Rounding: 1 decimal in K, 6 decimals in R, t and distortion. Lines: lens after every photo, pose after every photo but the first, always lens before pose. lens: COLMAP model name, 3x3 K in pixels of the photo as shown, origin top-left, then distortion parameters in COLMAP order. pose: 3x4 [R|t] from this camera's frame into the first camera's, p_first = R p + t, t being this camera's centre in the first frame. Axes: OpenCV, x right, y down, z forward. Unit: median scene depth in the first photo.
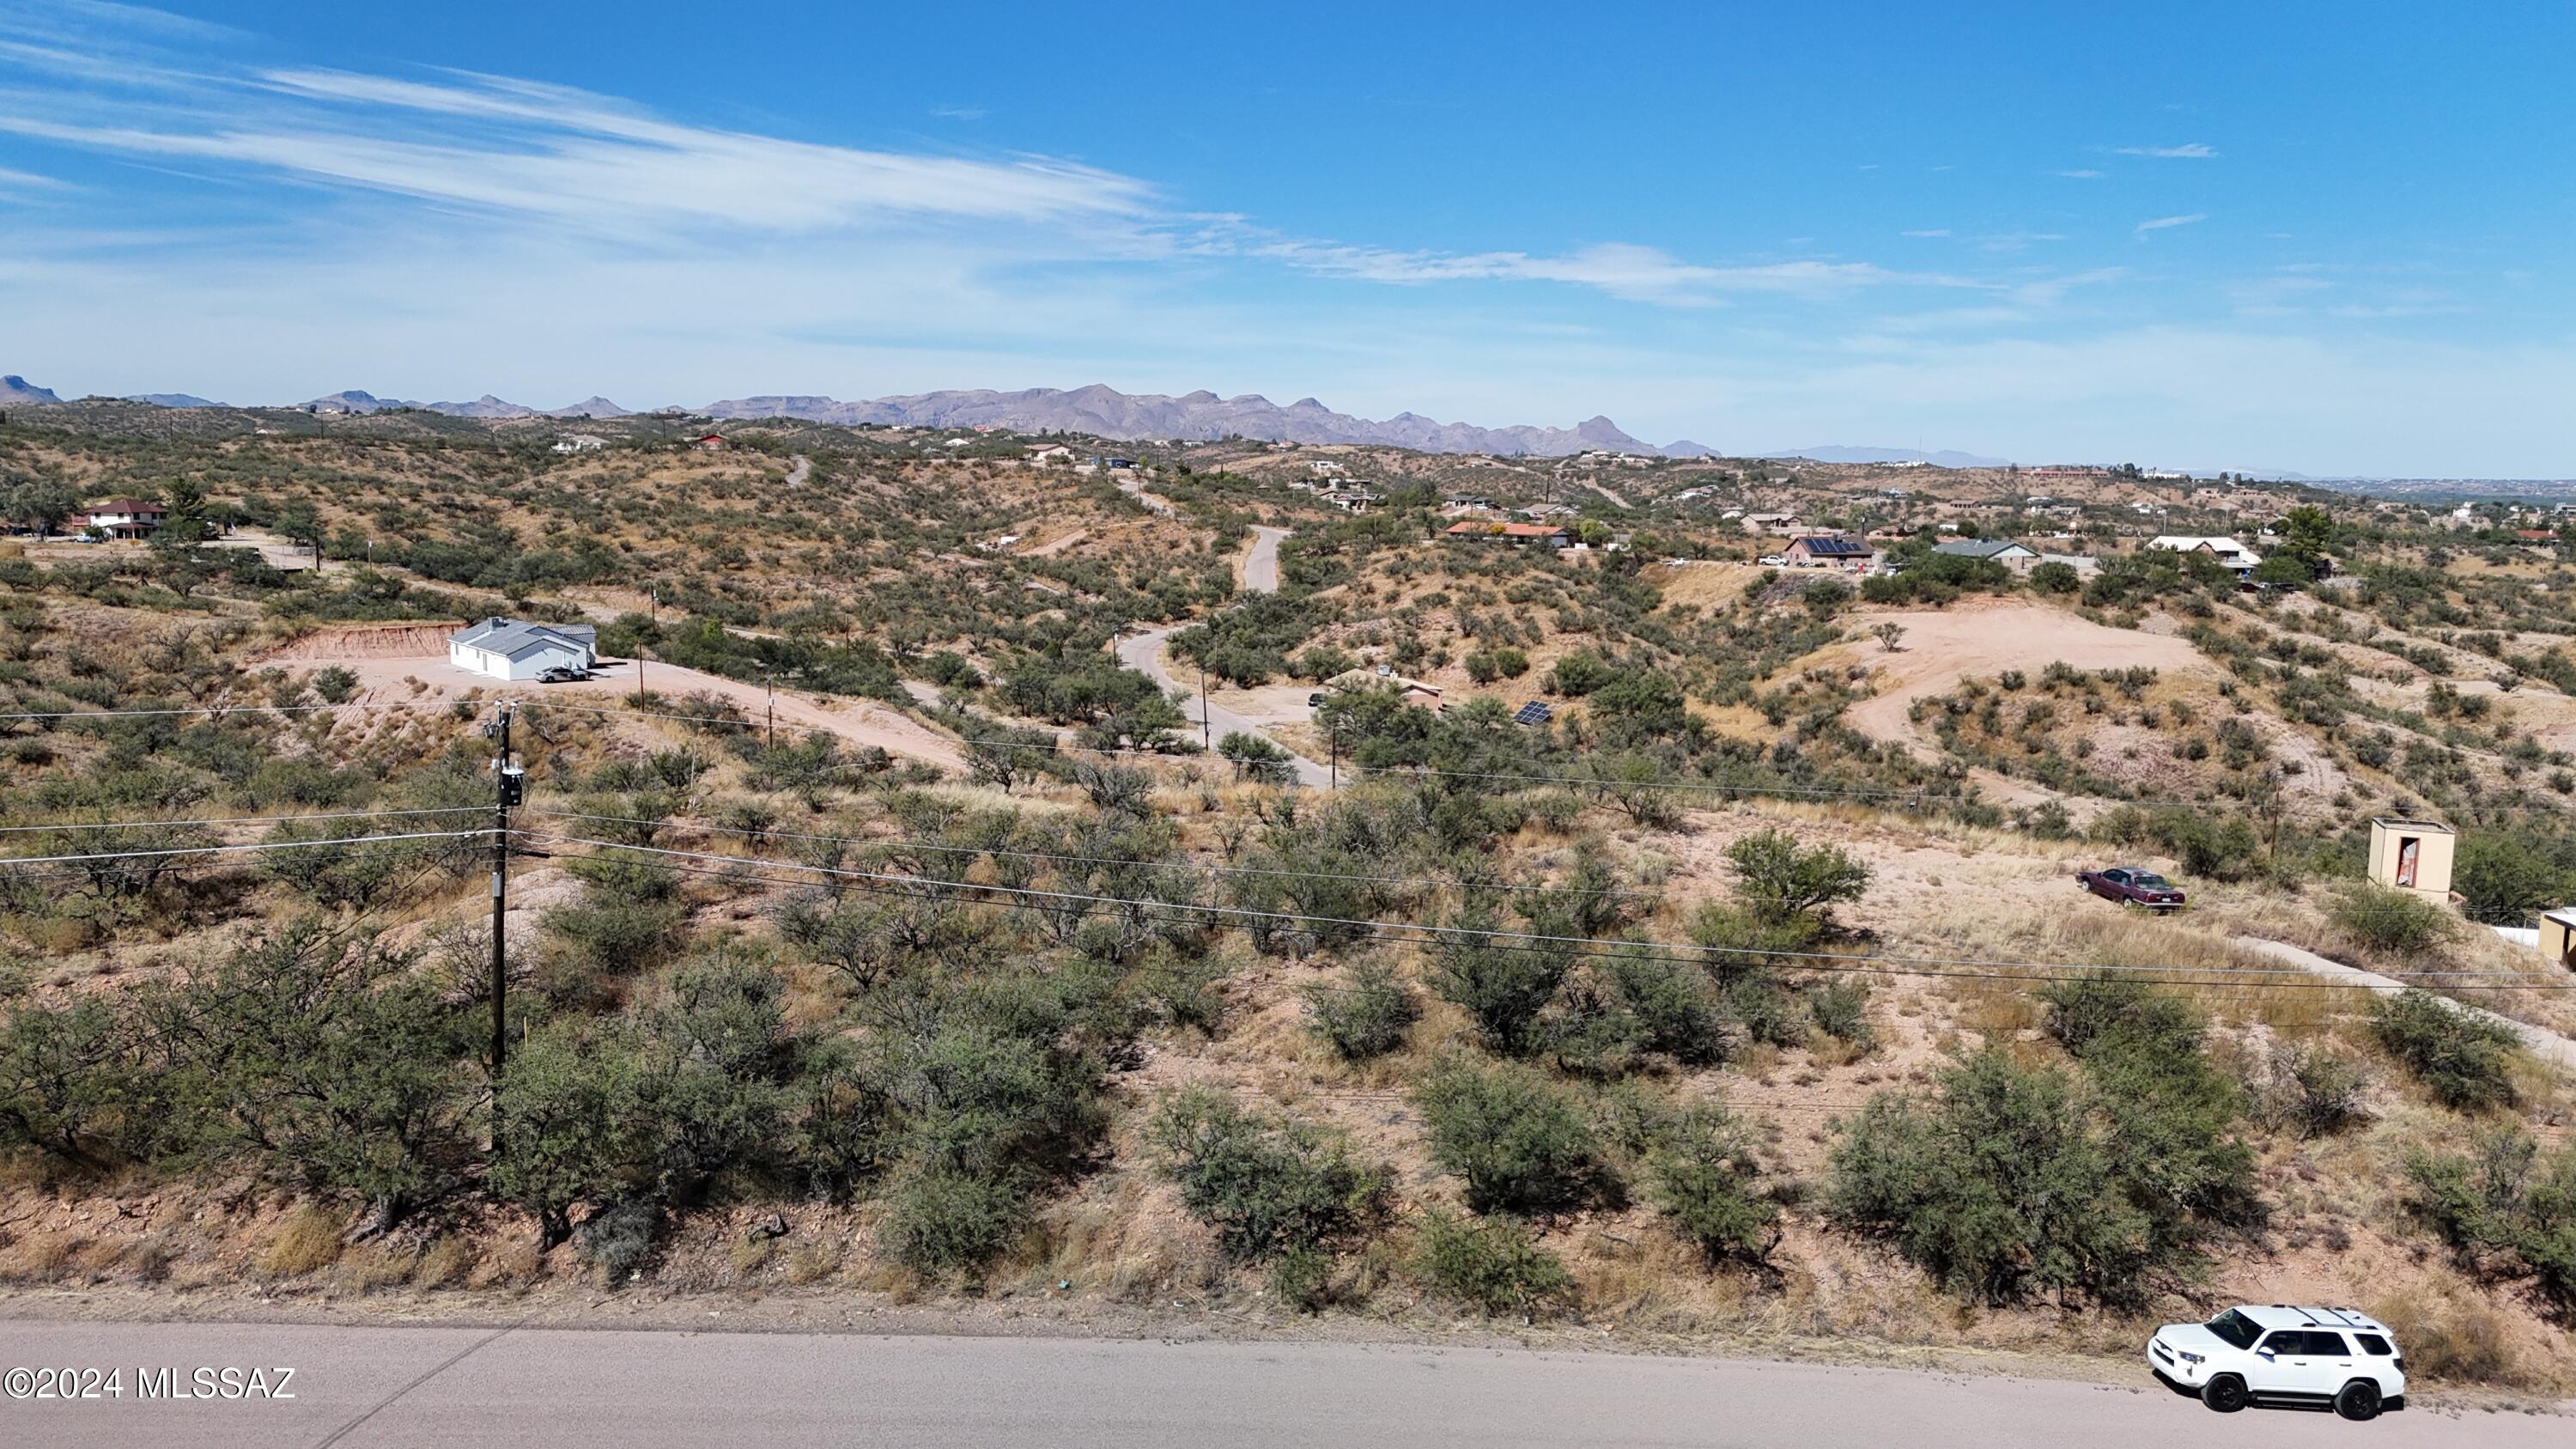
lens RADIAL K [[1935.6, 0, 1281.1], [0, 1935.6, 722.5], [0, 0, 1]] dist [0.072449, -0.054352]
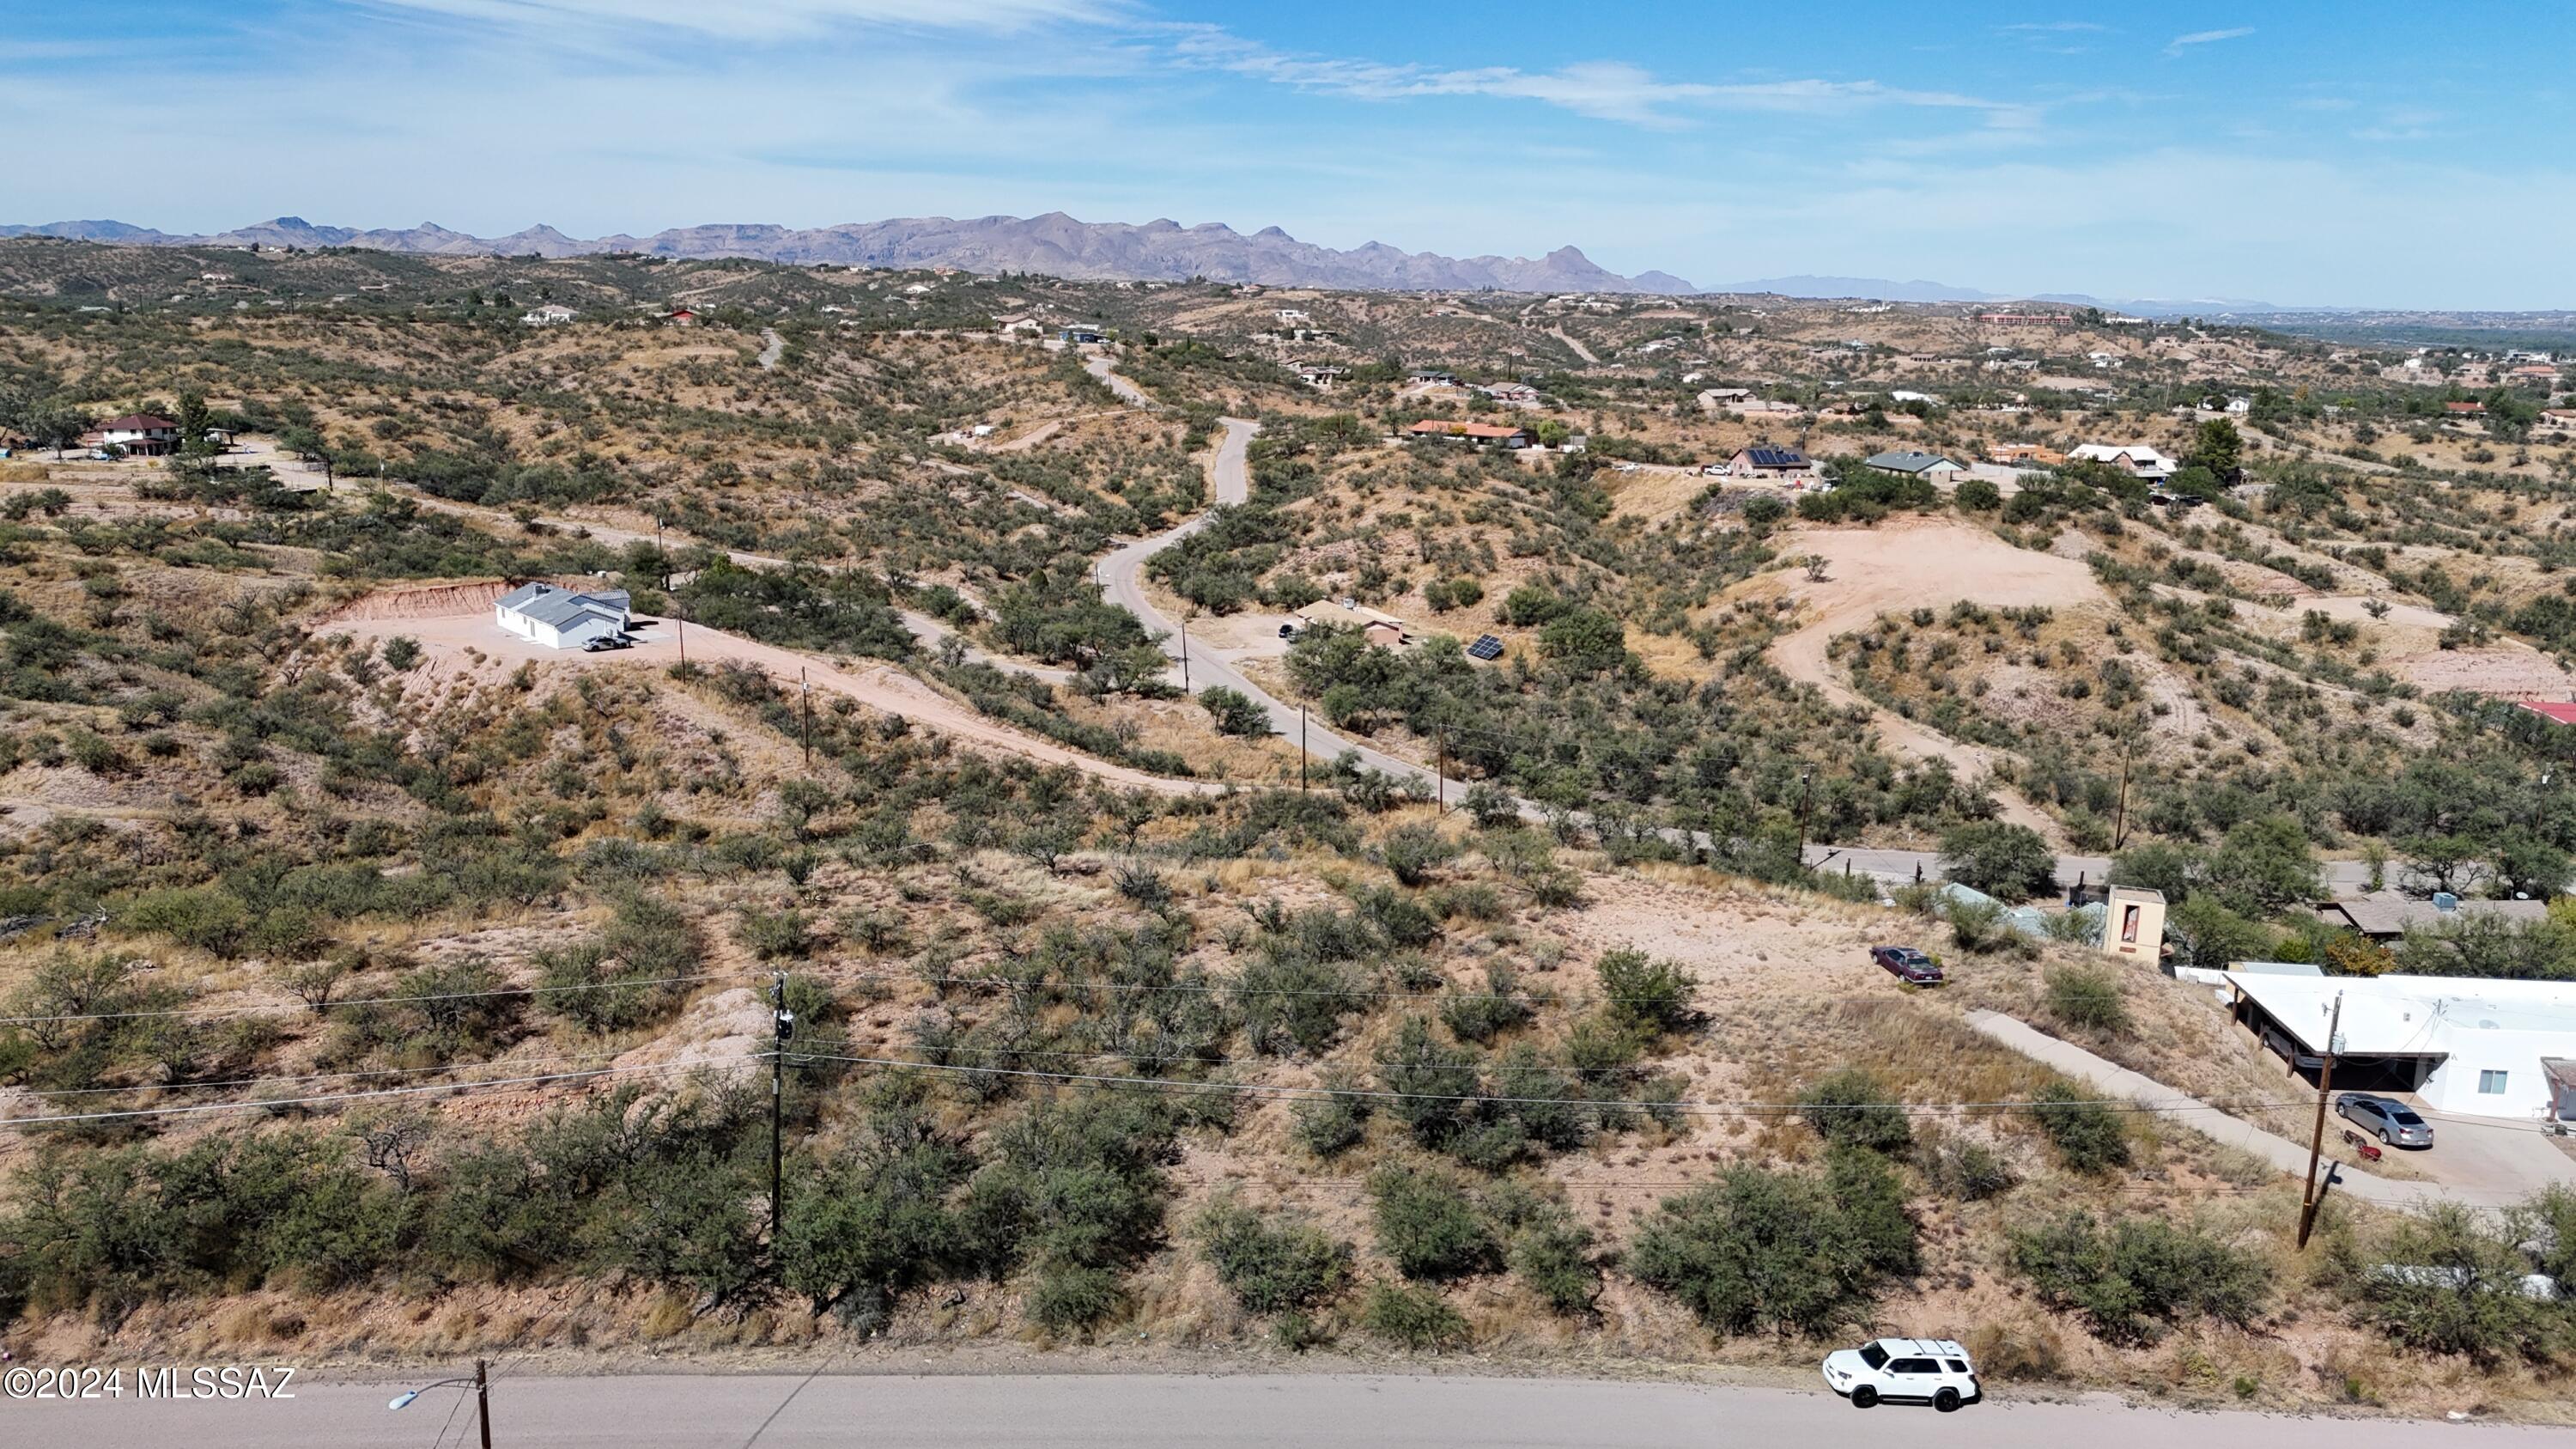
lens RADIAL K [[1935.6, 0, 1283.7], [0, 1935.6, 725.1], [0, 0, 1]] dist [0.072449, -0.054352]
pose [[0.999810, -0.003342, 0.019222, -0.005145], [0.001706, 0.996422, 0.084498, -0.065112], [-0.019436, -0.084449, 0.996238, -0.103000]]
